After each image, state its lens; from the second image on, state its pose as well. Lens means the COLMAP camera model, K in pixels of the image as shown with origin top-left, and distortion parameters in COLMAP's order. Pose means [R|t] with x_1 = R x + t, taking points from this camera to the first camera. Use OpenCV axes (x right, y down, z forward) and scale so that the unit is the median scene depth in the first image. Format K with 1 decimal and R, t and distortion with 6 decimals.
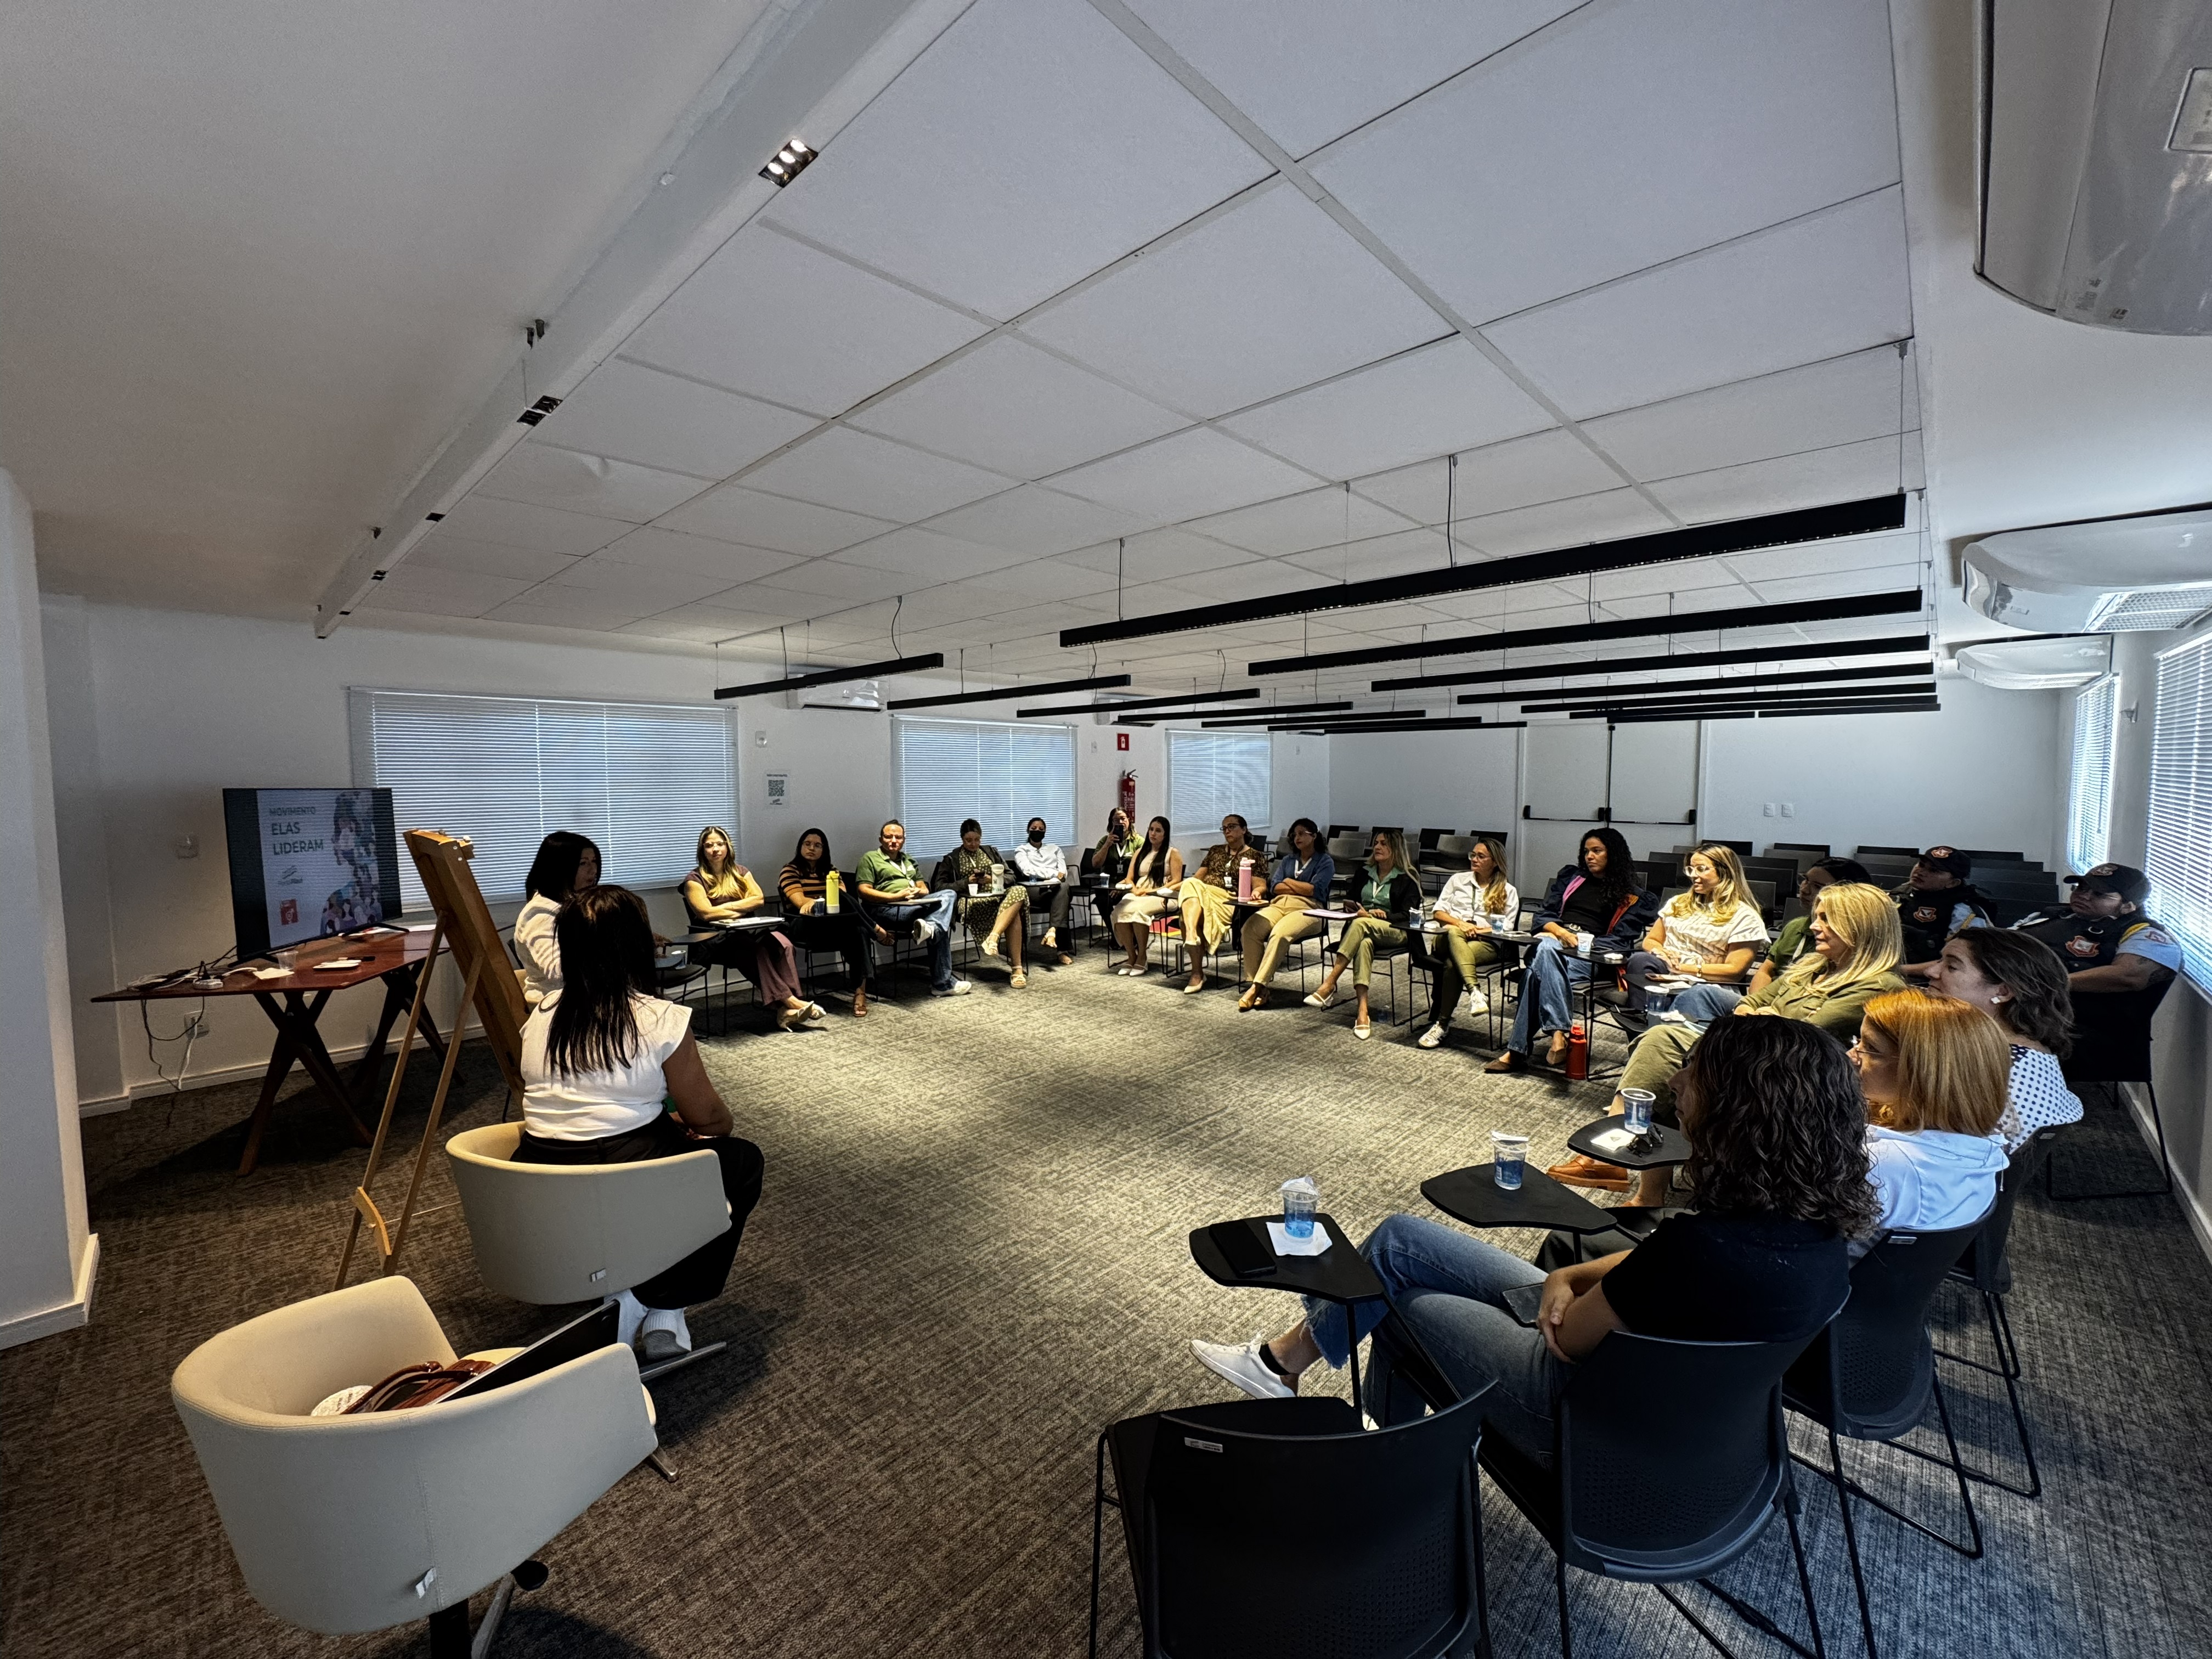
lens RADIAL K [[883.6, 0, 1103.1], [0, 883.6, 826.1], [0, 0, 1]] dist [-0.000375, 0.000660]
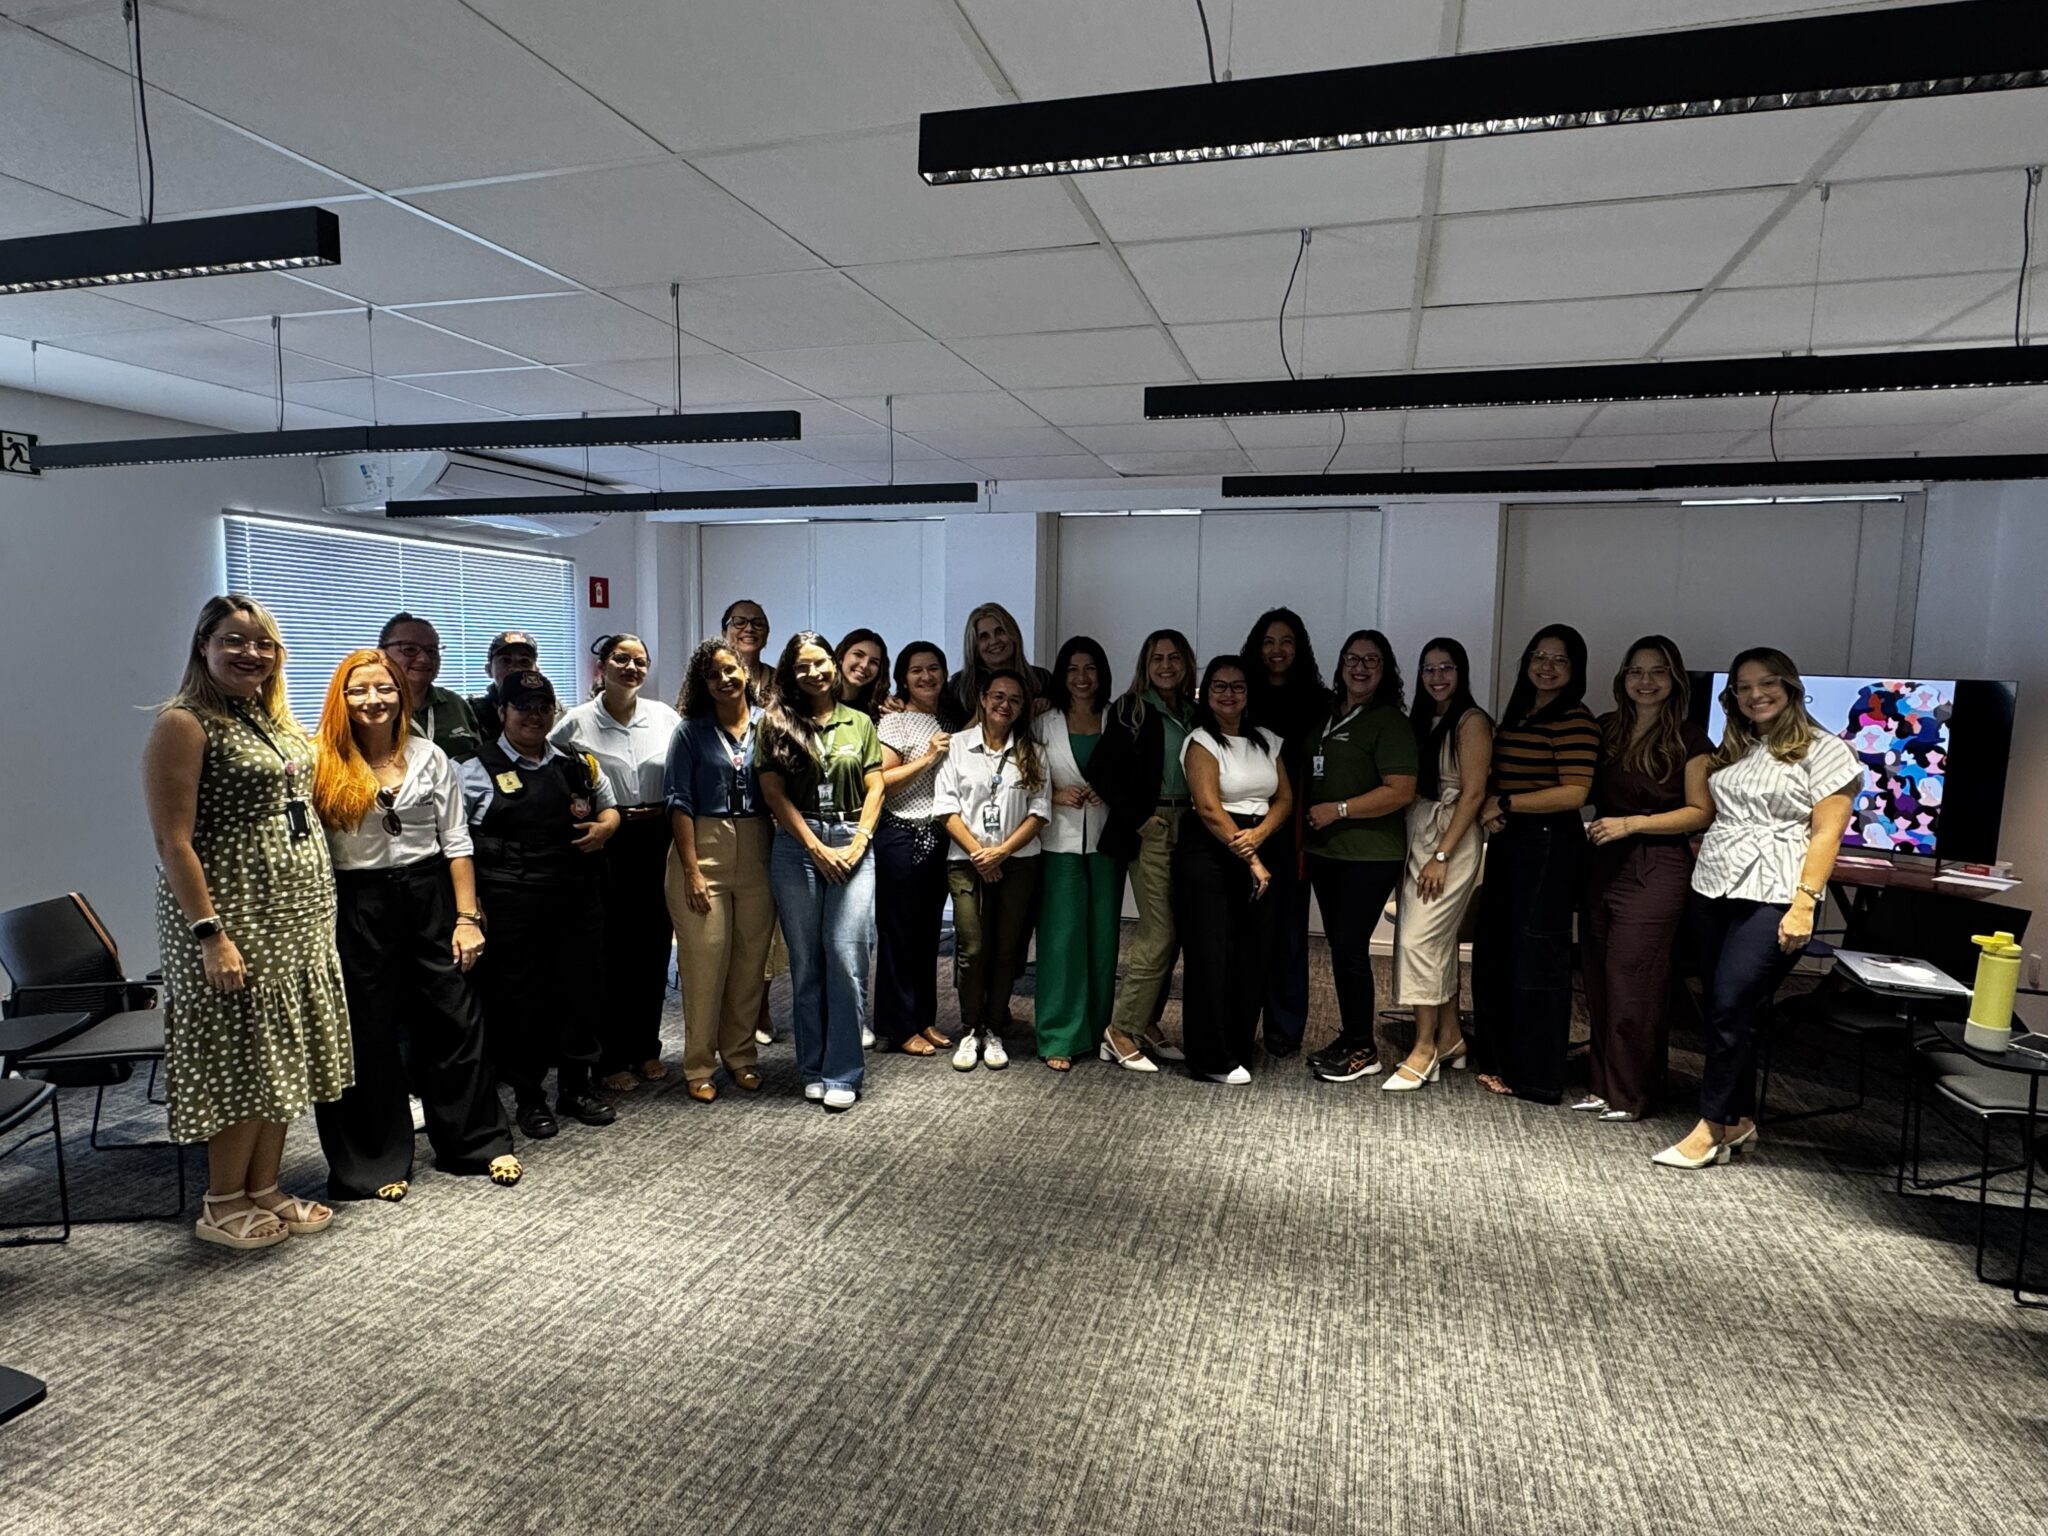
lens RADIAL K [[1171.3, 0, 1034.4], [0, 1171.3, 765.6], [0, 0, 1]] dist [0.018193, 0.000234]
pose [[-0.882784, 0.038231, -0.468221, 0.297507], [-0.037417, 0.987795, 0.151201, -0.084132], [0.468287, 0.150997, -0.870579, 1.370530]]
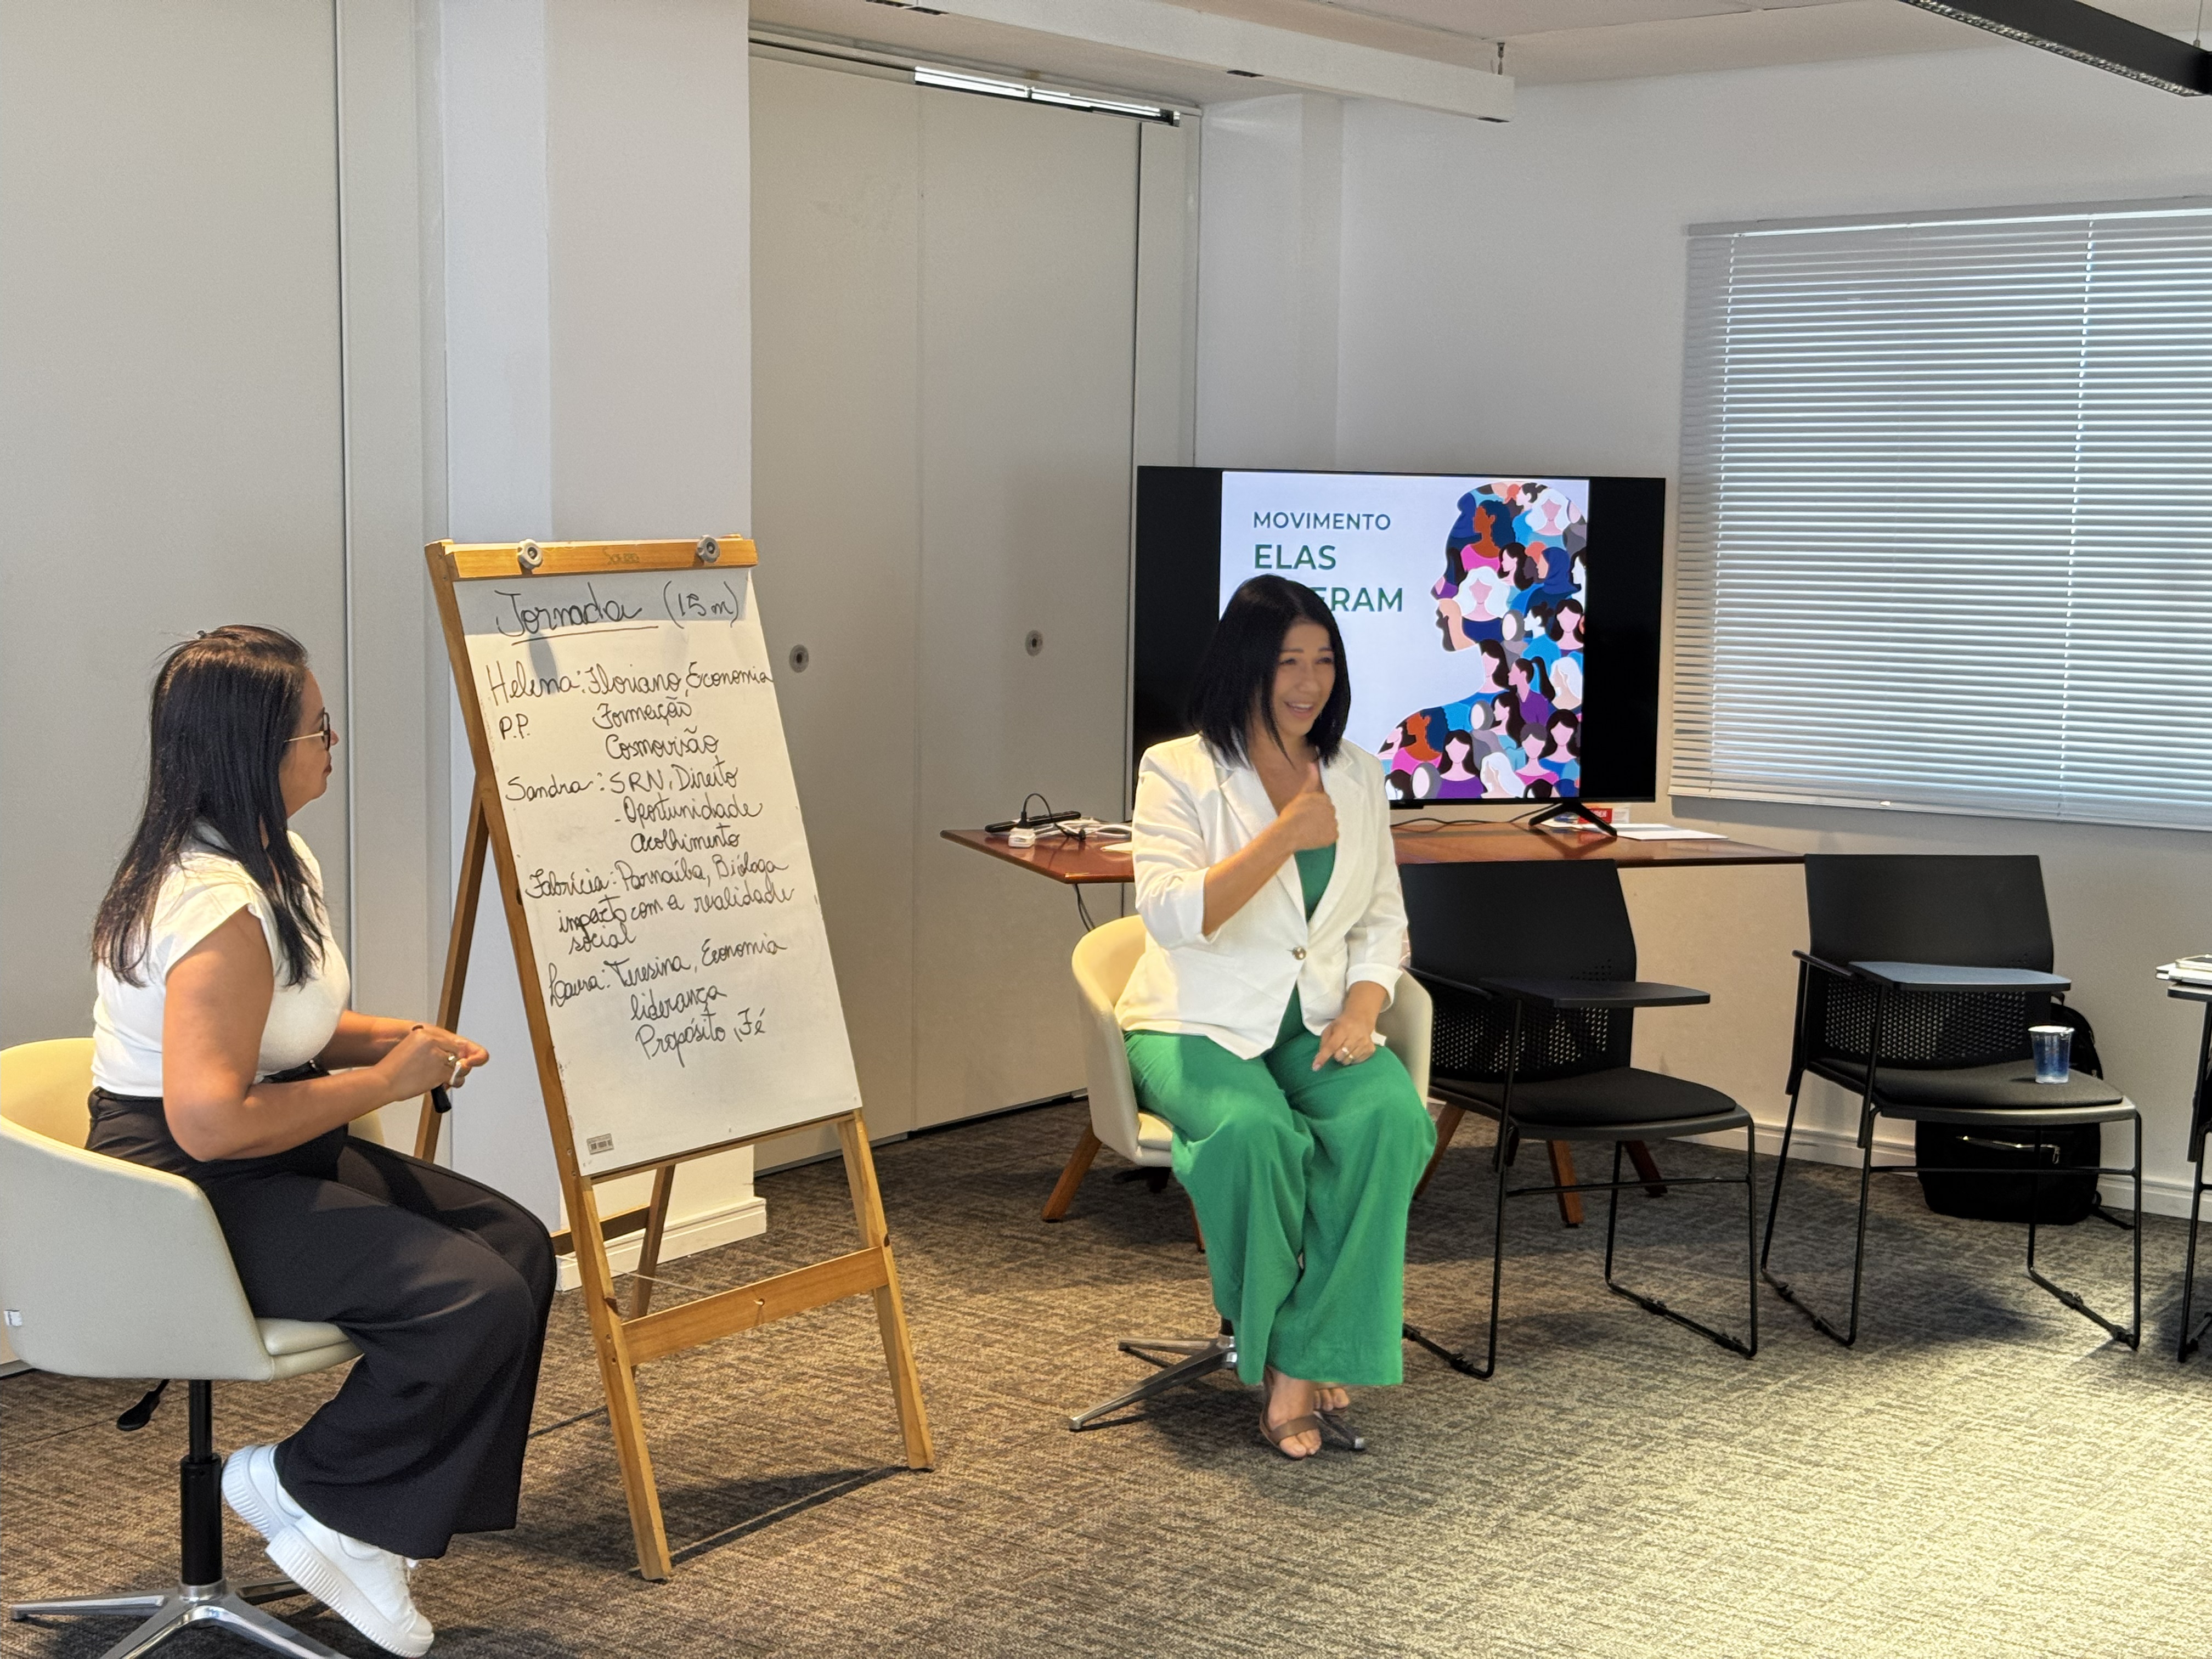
lens RADIAL K [[3140.0, 0, 1100.9], [0, 3140.0, 829.2], [0, 0, 1]] dist [0.166489, 0.000000]
pose [[0.118774, 0.121668, -0.985439, 0.560465], [-0.069885, 0.991027, 0.113935, -0.028770], [0.990459, 0.055335, 0.126211, 0.539056]]
